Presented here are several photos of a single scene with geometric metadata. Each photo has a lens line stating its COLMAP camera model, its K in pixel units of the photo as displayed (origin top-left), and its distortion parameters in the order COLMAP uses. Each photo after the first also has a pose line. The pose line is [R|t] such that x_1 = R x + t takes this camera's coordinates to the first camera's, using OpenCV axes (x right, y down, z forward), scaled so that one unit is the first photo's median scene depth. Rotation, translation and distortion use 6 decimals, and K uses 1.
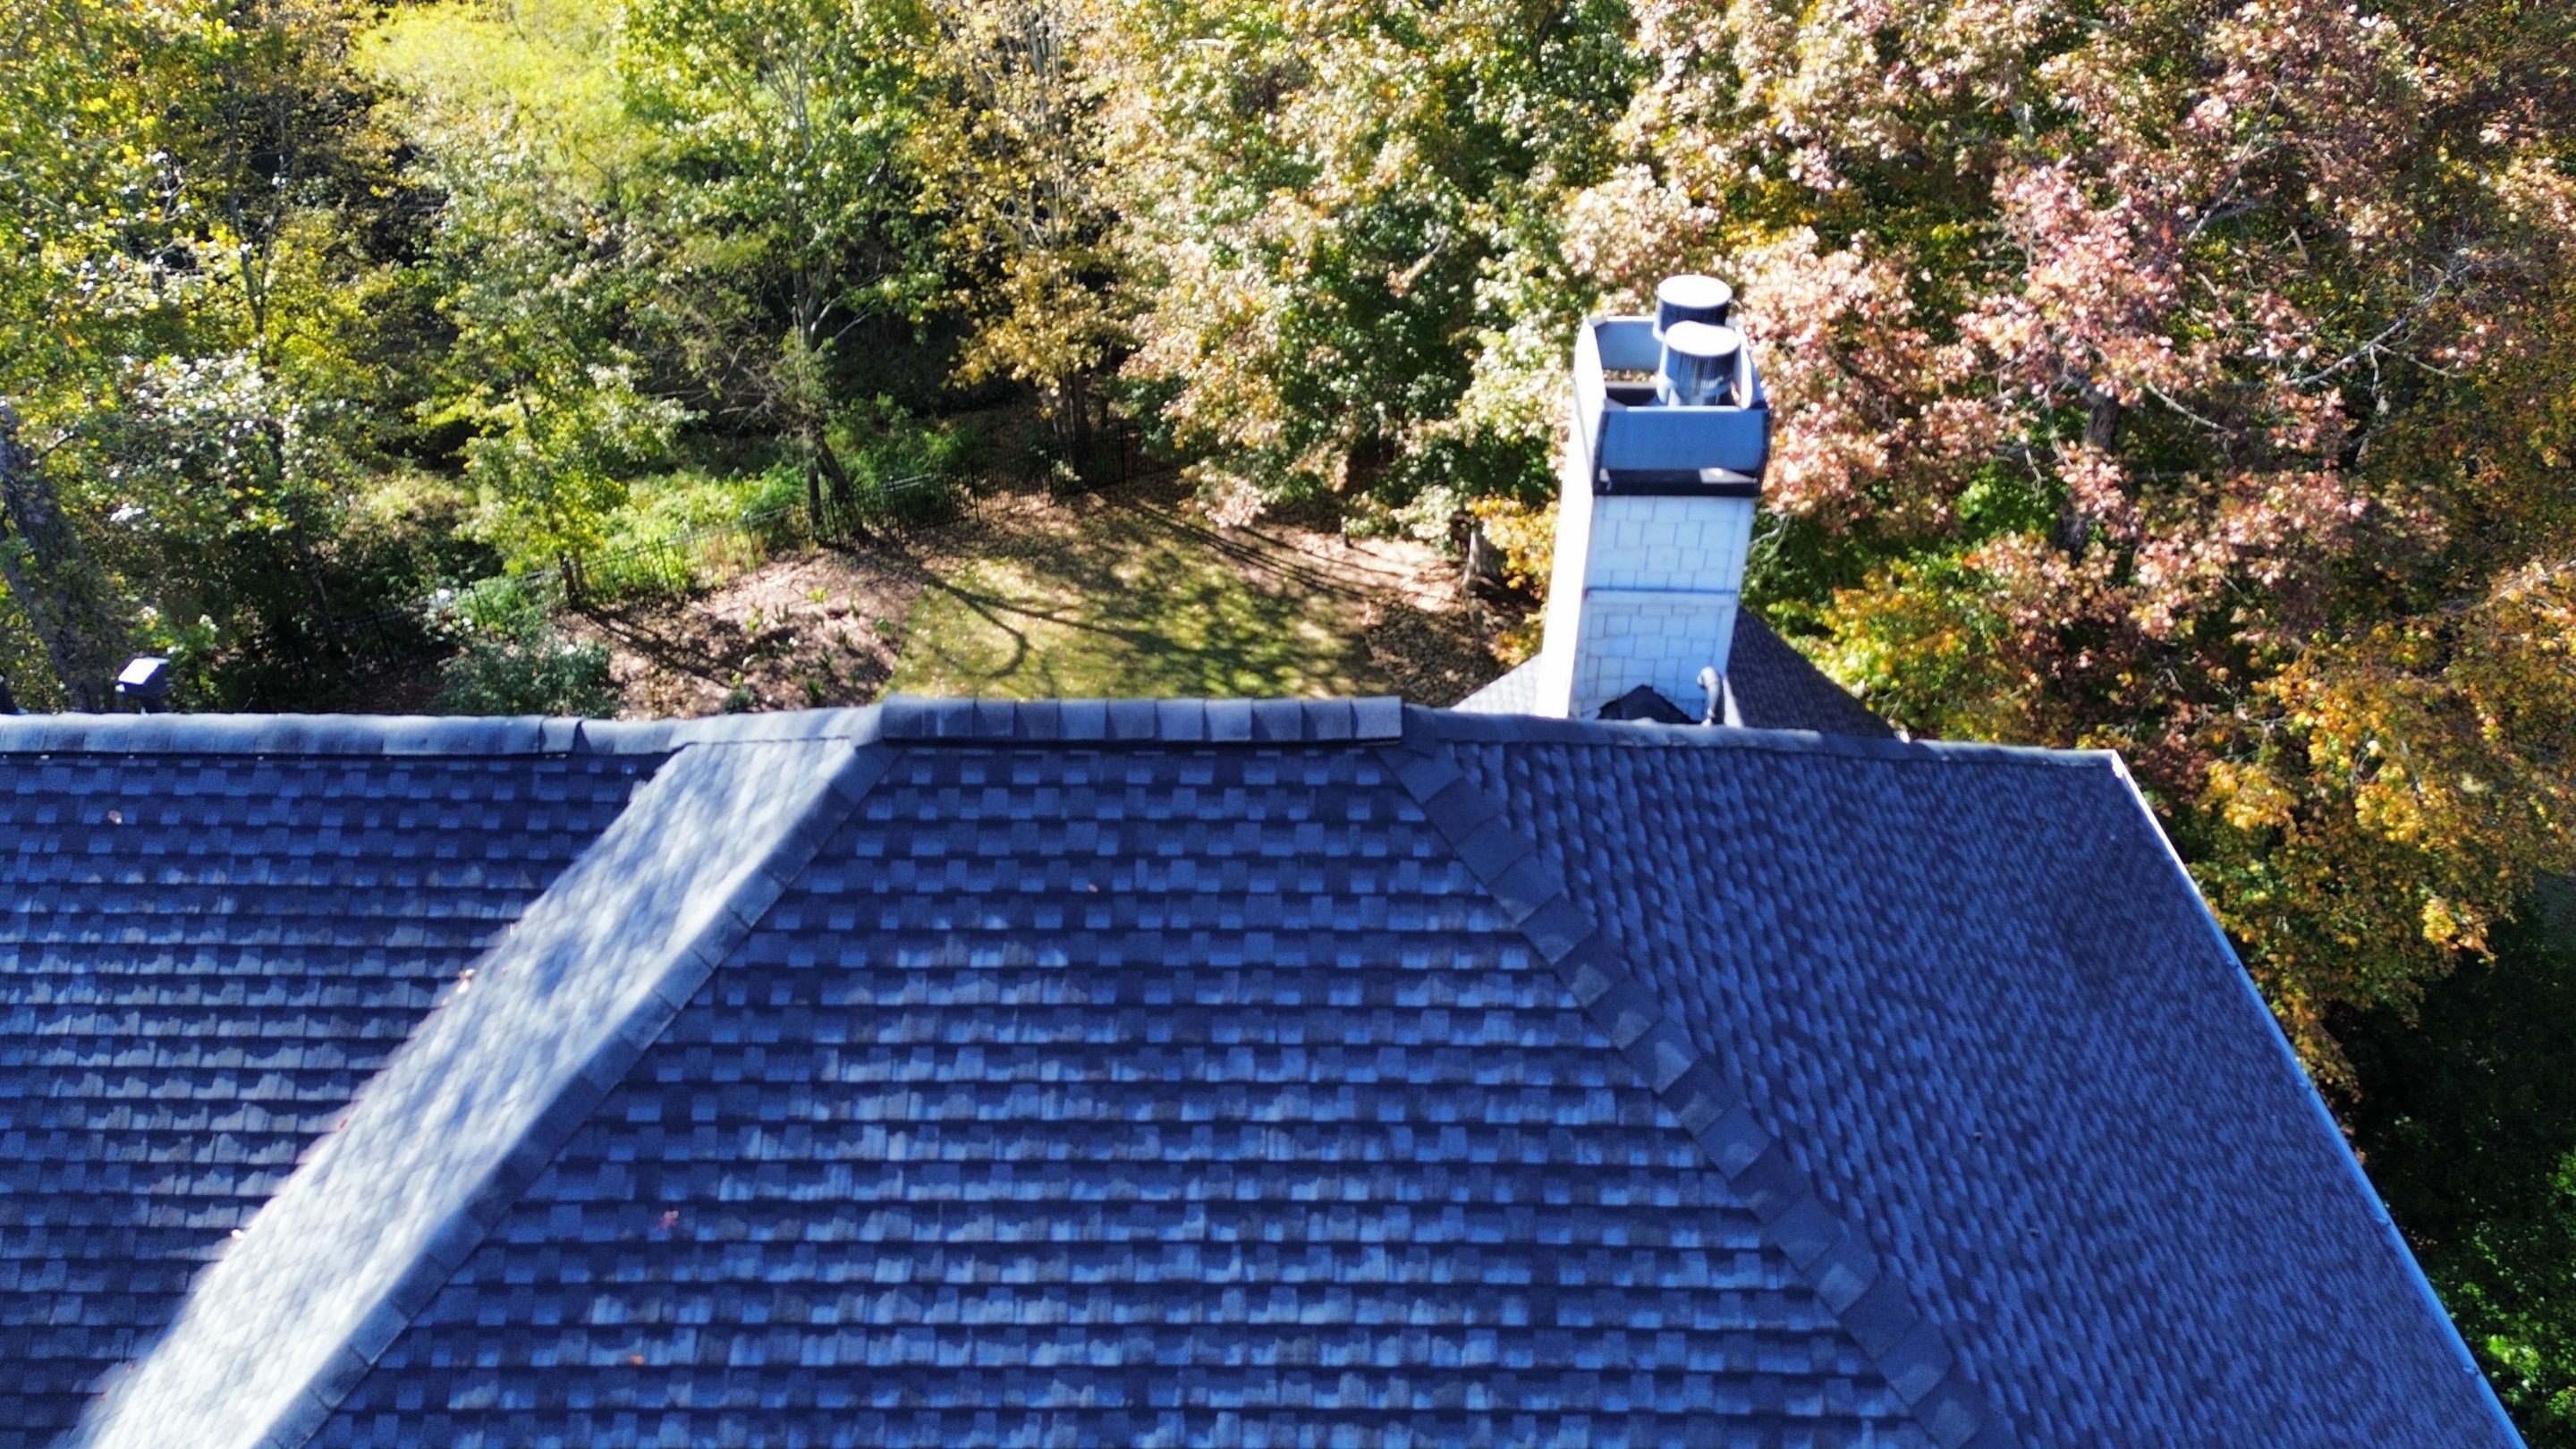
lens RADIAL K [[1802.4, 0, 1295.1], [0, 1802.4, 715.6], [0, 0, 1]] dist [0.082369, -0.070132]
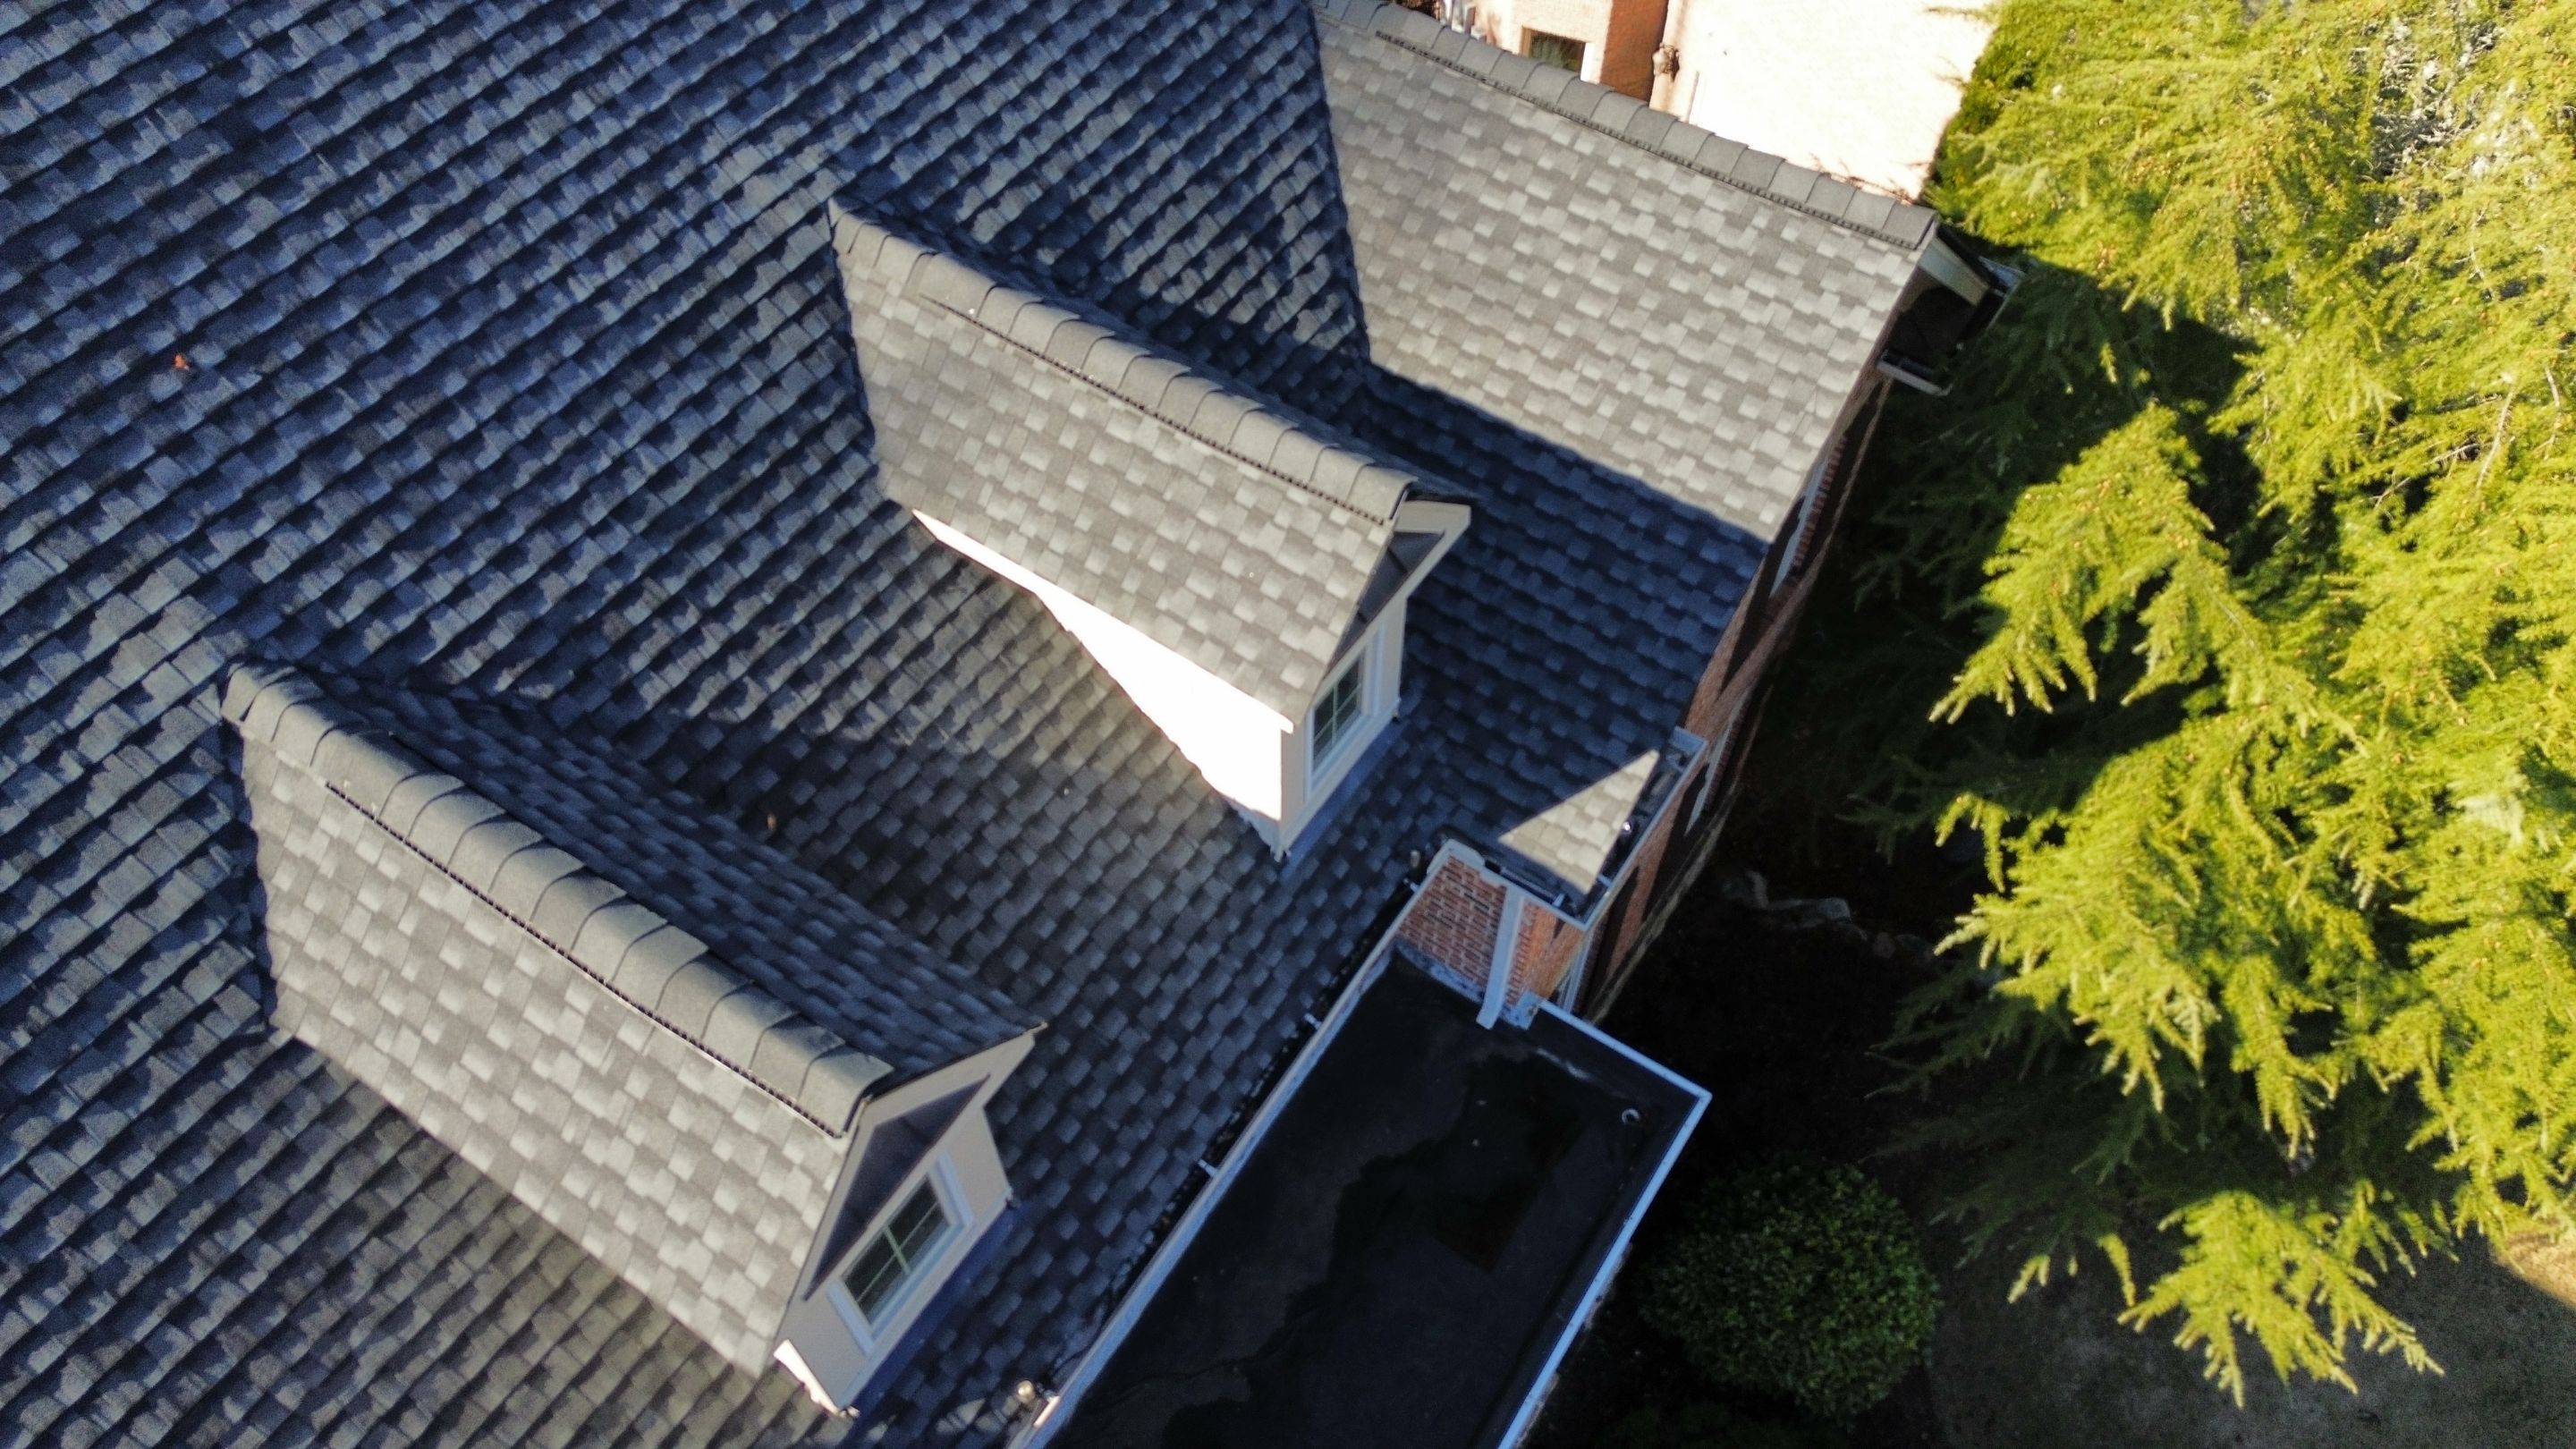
lens RADIAL K [[1802.4, 0, 1281.0], [0, 1802.4, 715.3], [0, 0, 1]] dist [0.082369, -0.070132]
pose [[0.561065, -0.677470, 0.475647, -0.184482], [0.499367, 0.735290, 0.458238, 0.174833], [-0.660181, -0.019579, 0.750852, -0.073879]]
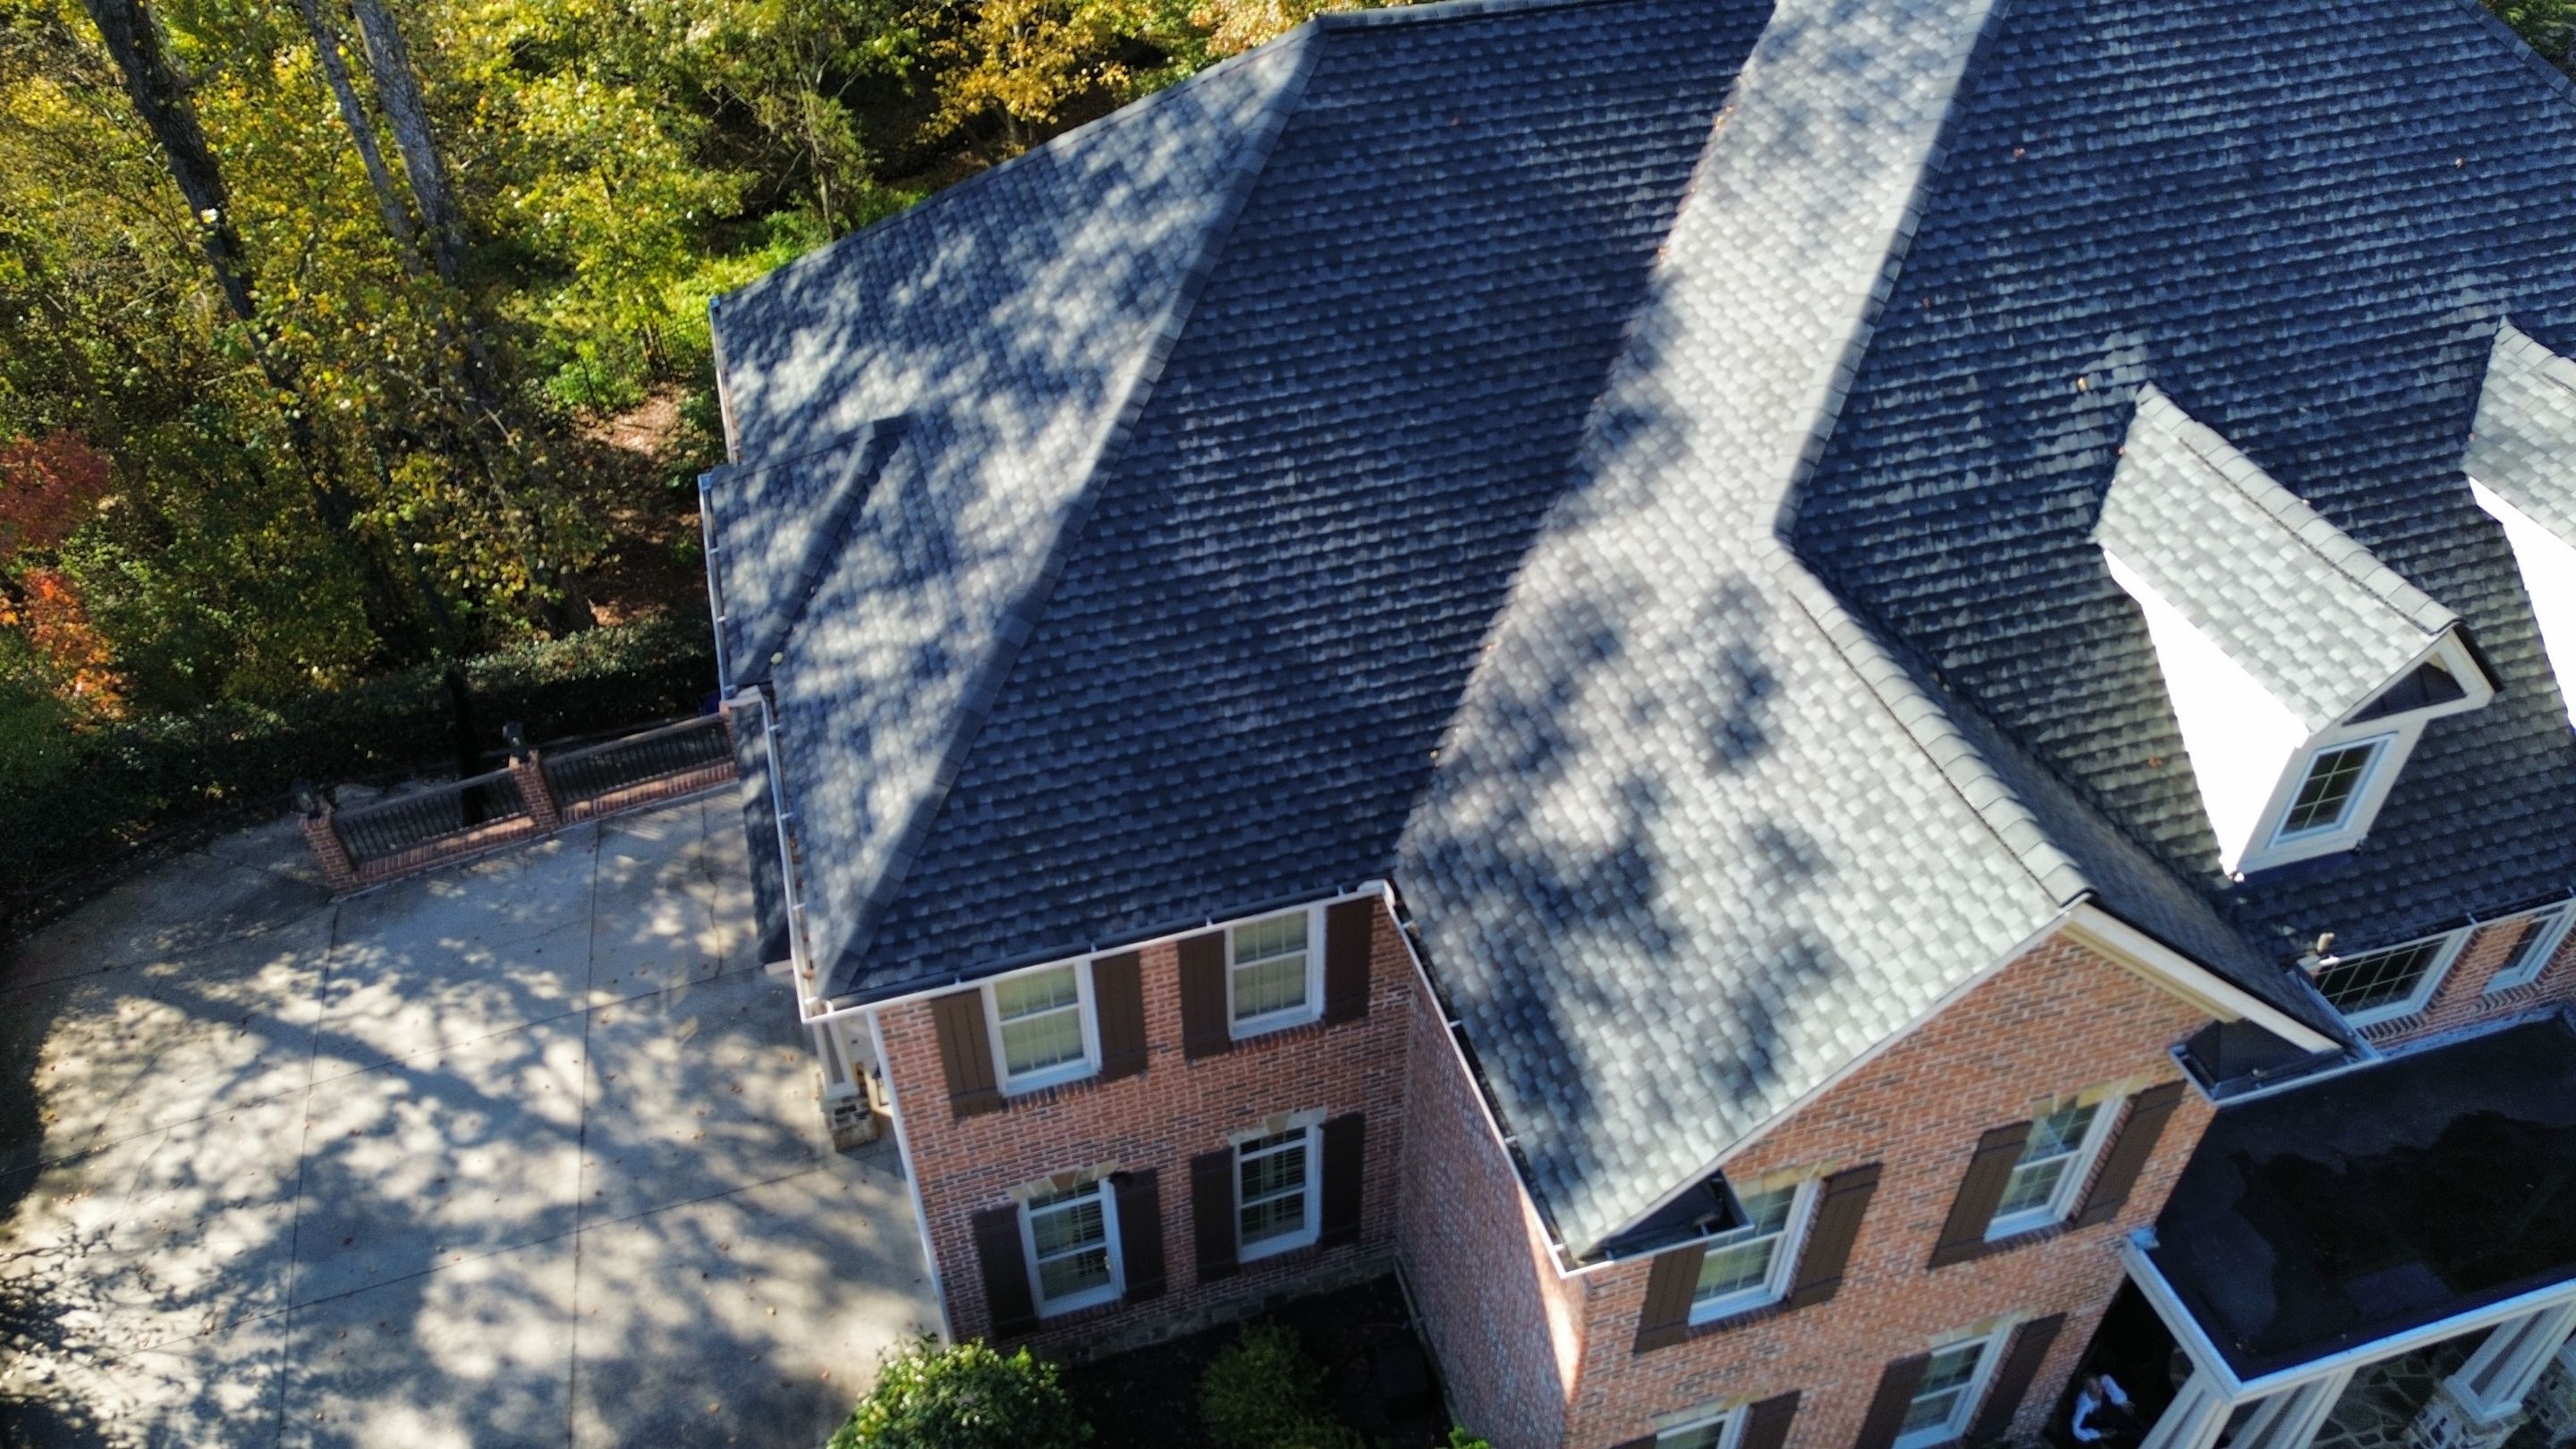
lens RADIAL K [[1802.4, 0, 1279.6], [0, 1802.4, 721.8], [0, 0, 1]] dist [0.082369, -0.070132]
pose [[0.957990, -0.199166, 0.206369, -0.653306], [0.182440, 0.978388, 0.097331, 0.230264], [-0.221294, -0.055593, 0.973621, -0.325750]]
